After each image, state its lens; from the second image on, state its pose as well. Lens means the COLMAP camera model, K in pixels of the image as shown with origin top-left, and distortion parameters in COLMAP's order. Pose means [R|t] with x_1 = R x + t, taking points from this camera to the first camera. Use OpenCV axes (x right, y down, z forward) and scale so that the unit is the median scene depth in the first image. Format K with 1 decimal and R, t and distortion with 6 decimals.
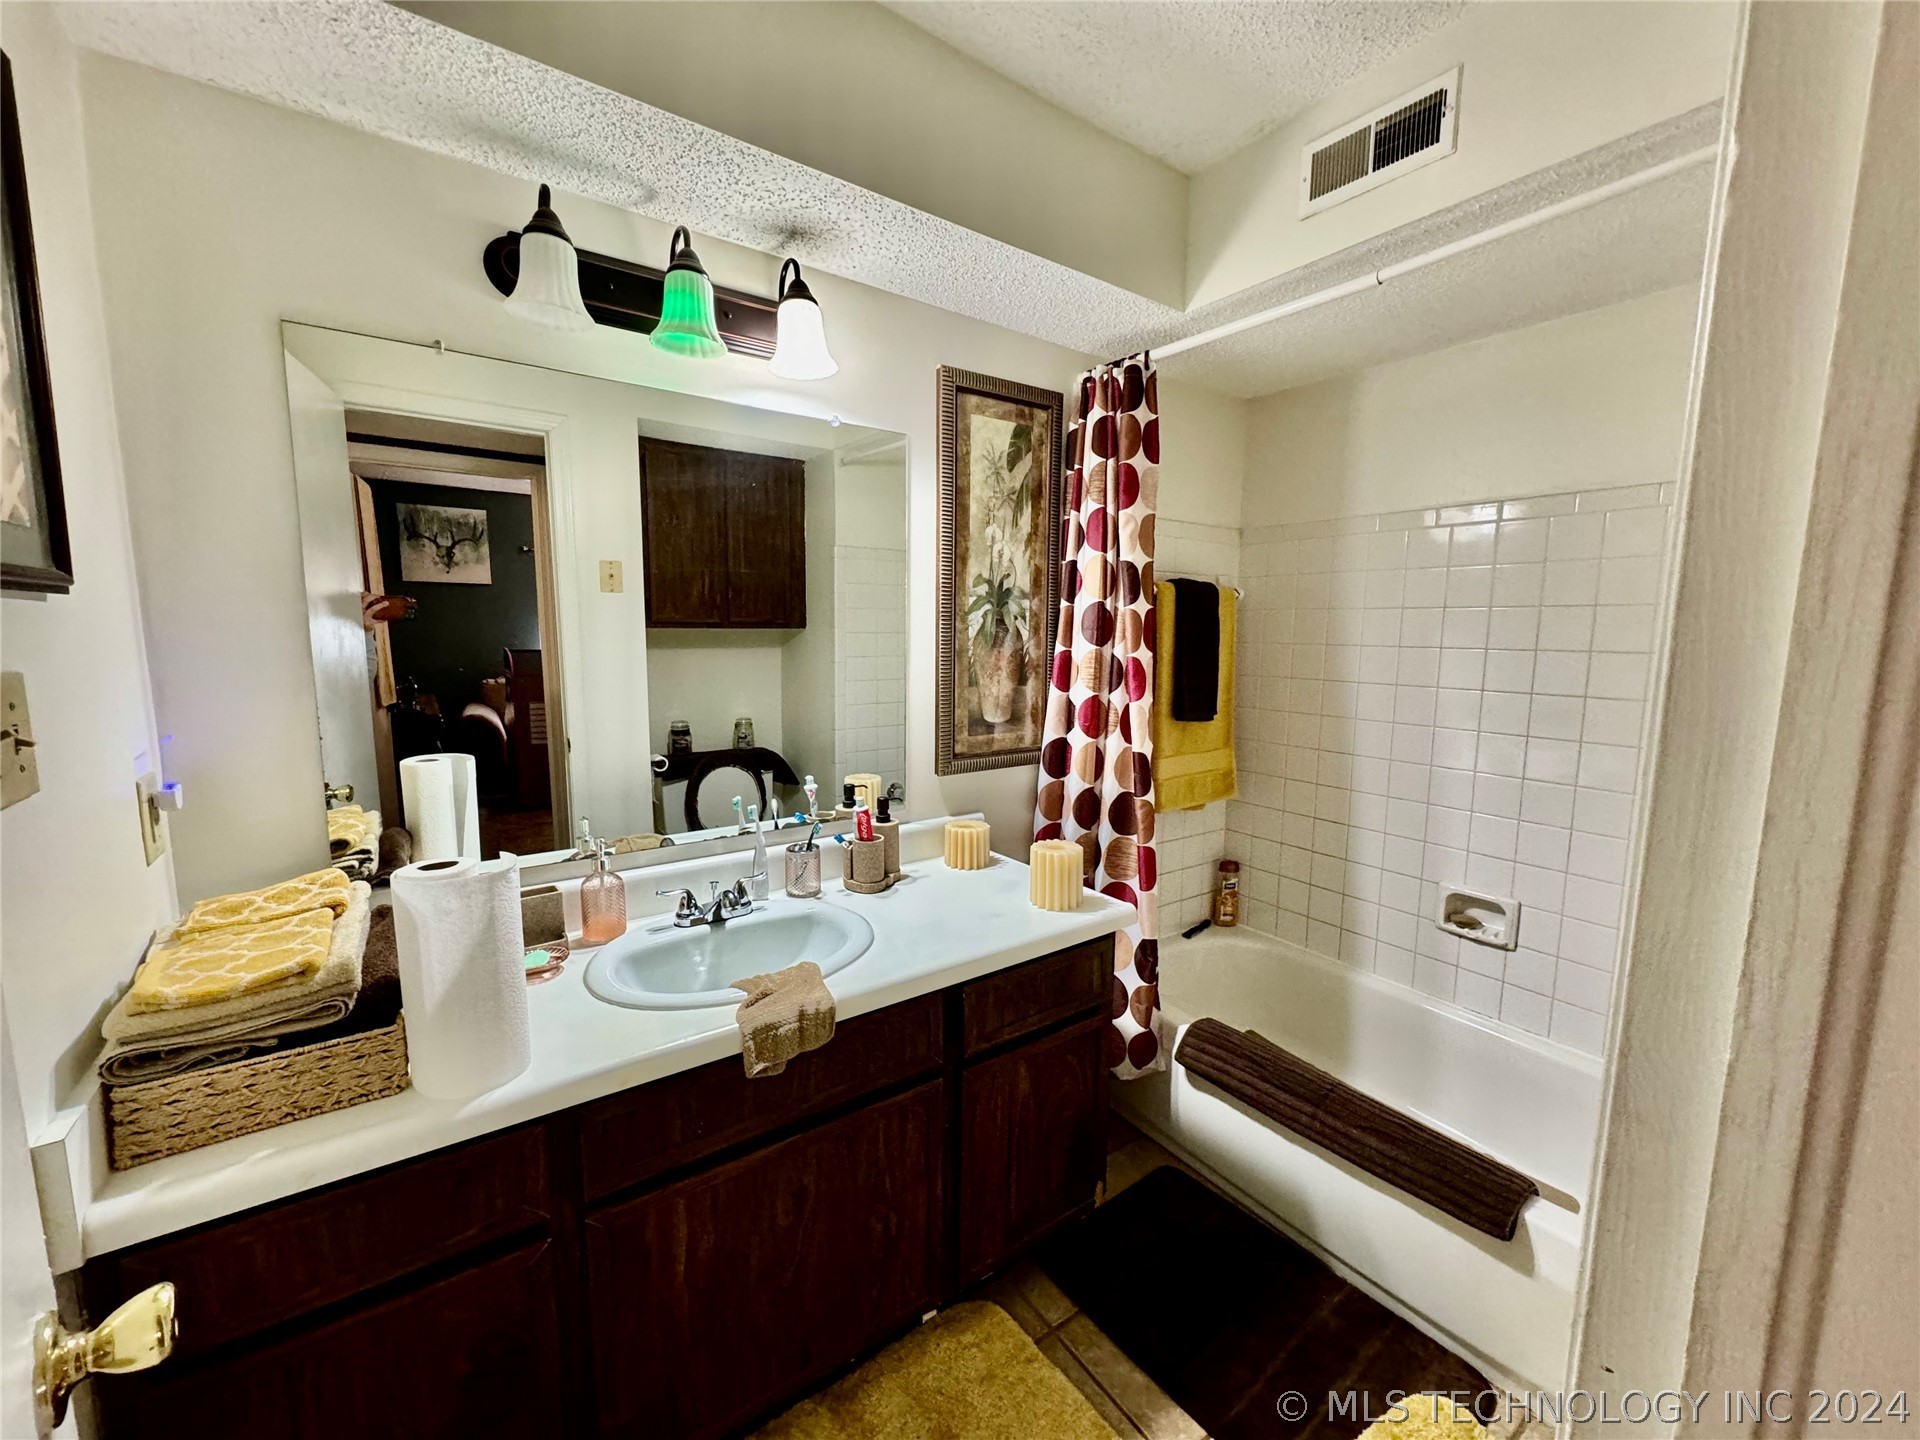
lens RADIAL K [[797.0, 0, 949.5], [0, 797.0, 723.3], [0, 0, 1]] dist [0.002382, 0.000005]
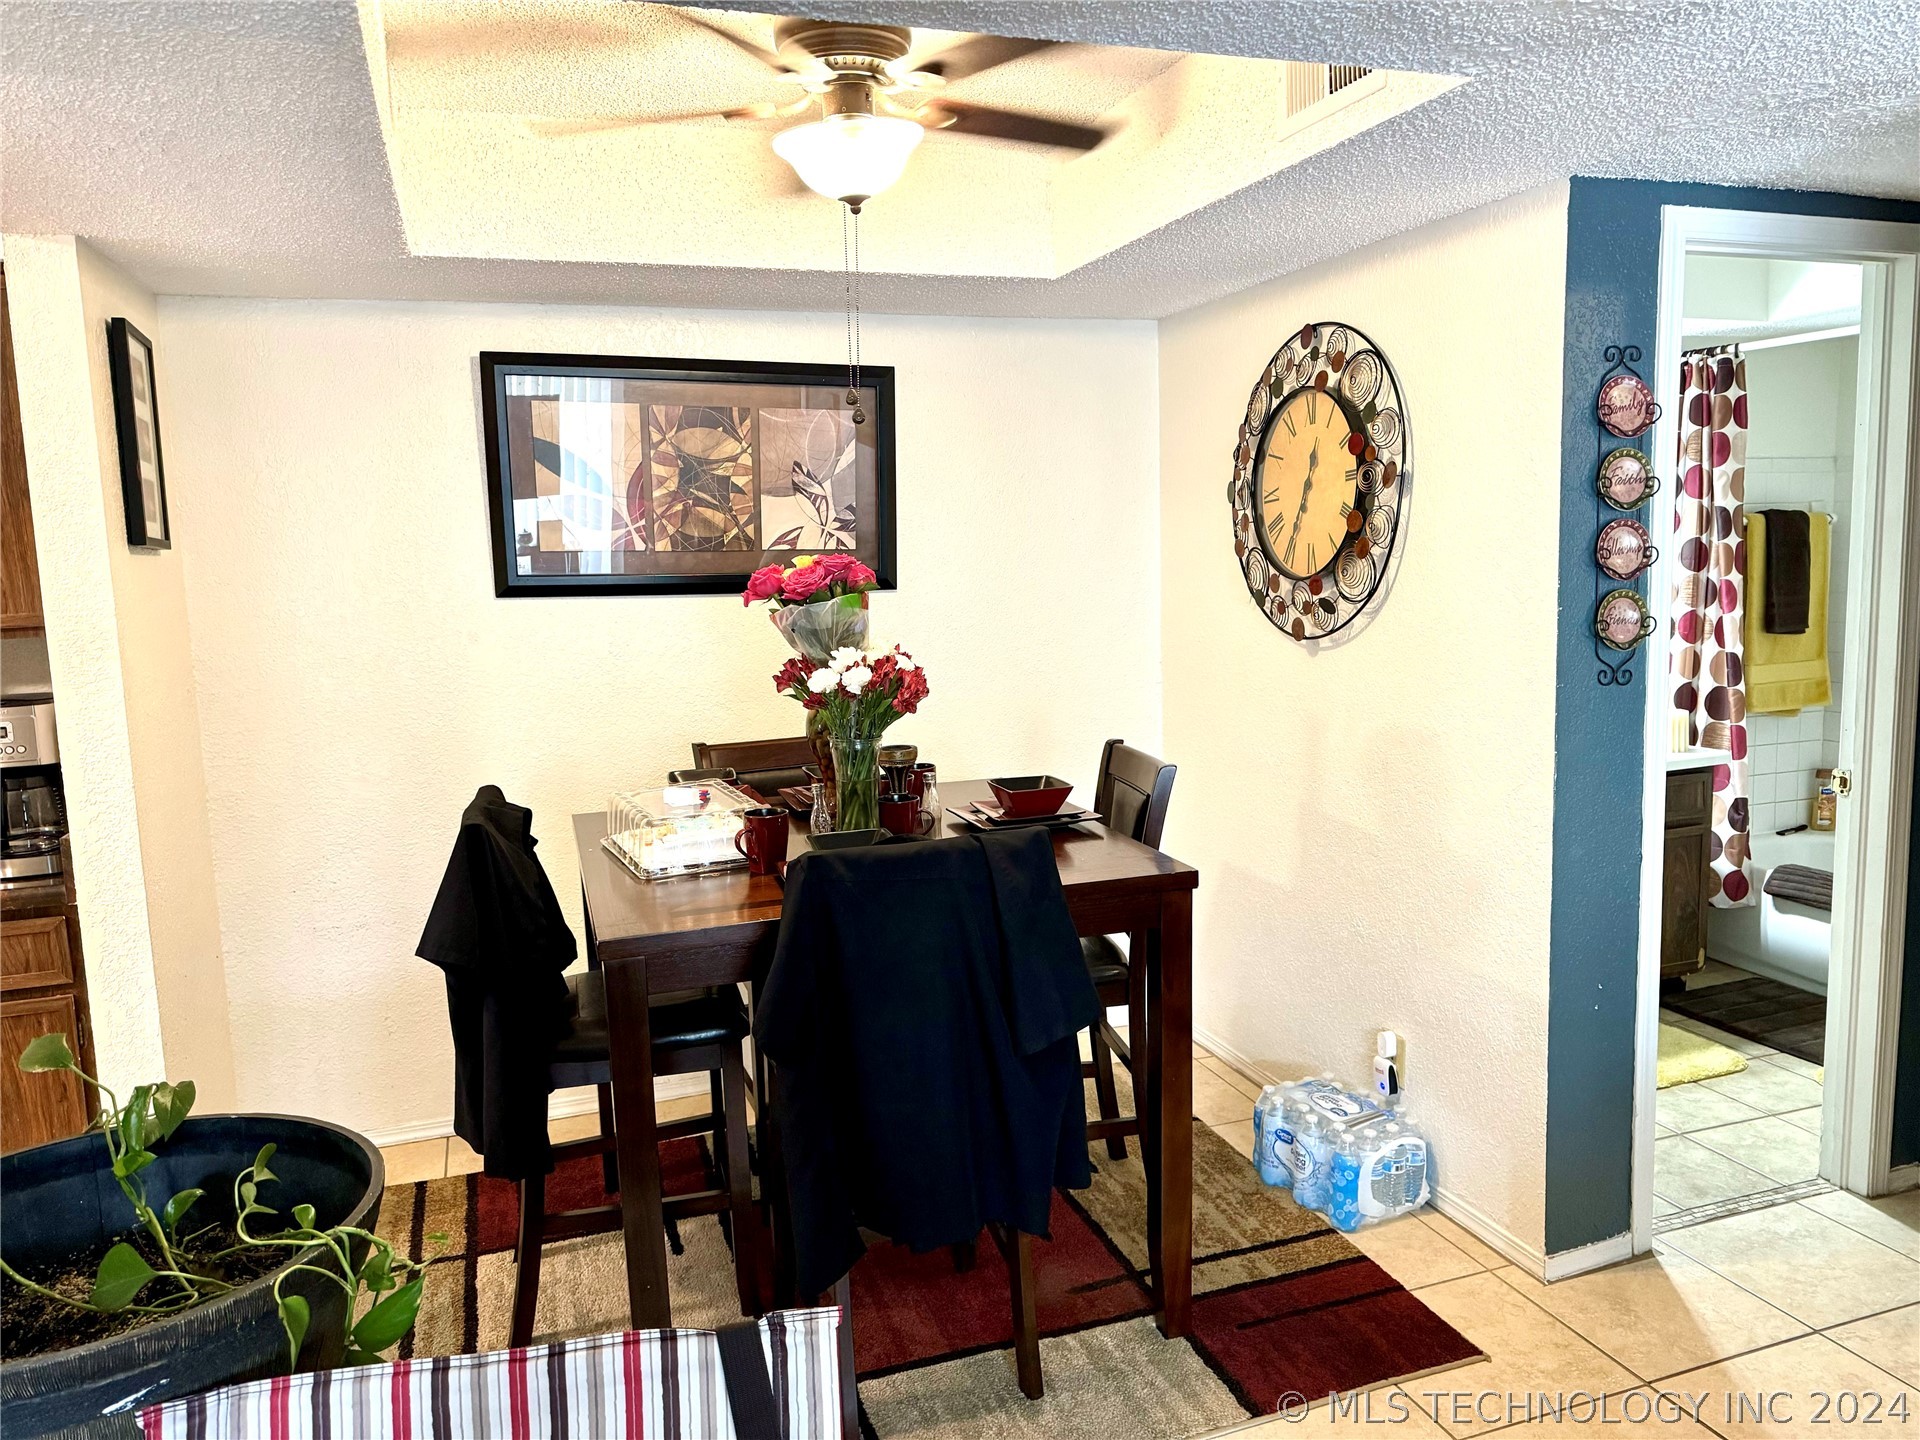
lens RADIAL K [[1354.2, 0, 949.0], [0, 1354.2, 717.5], [0, 0, 1]] dist [0.003354, -0.007888]
pose [[0.958821, -0.006312, -0.283942, -0.351719], [0.009033, 0.999925, 0.008275, 0.110250], [0.283868, -0.010499, 0.958806, -1.451719]]
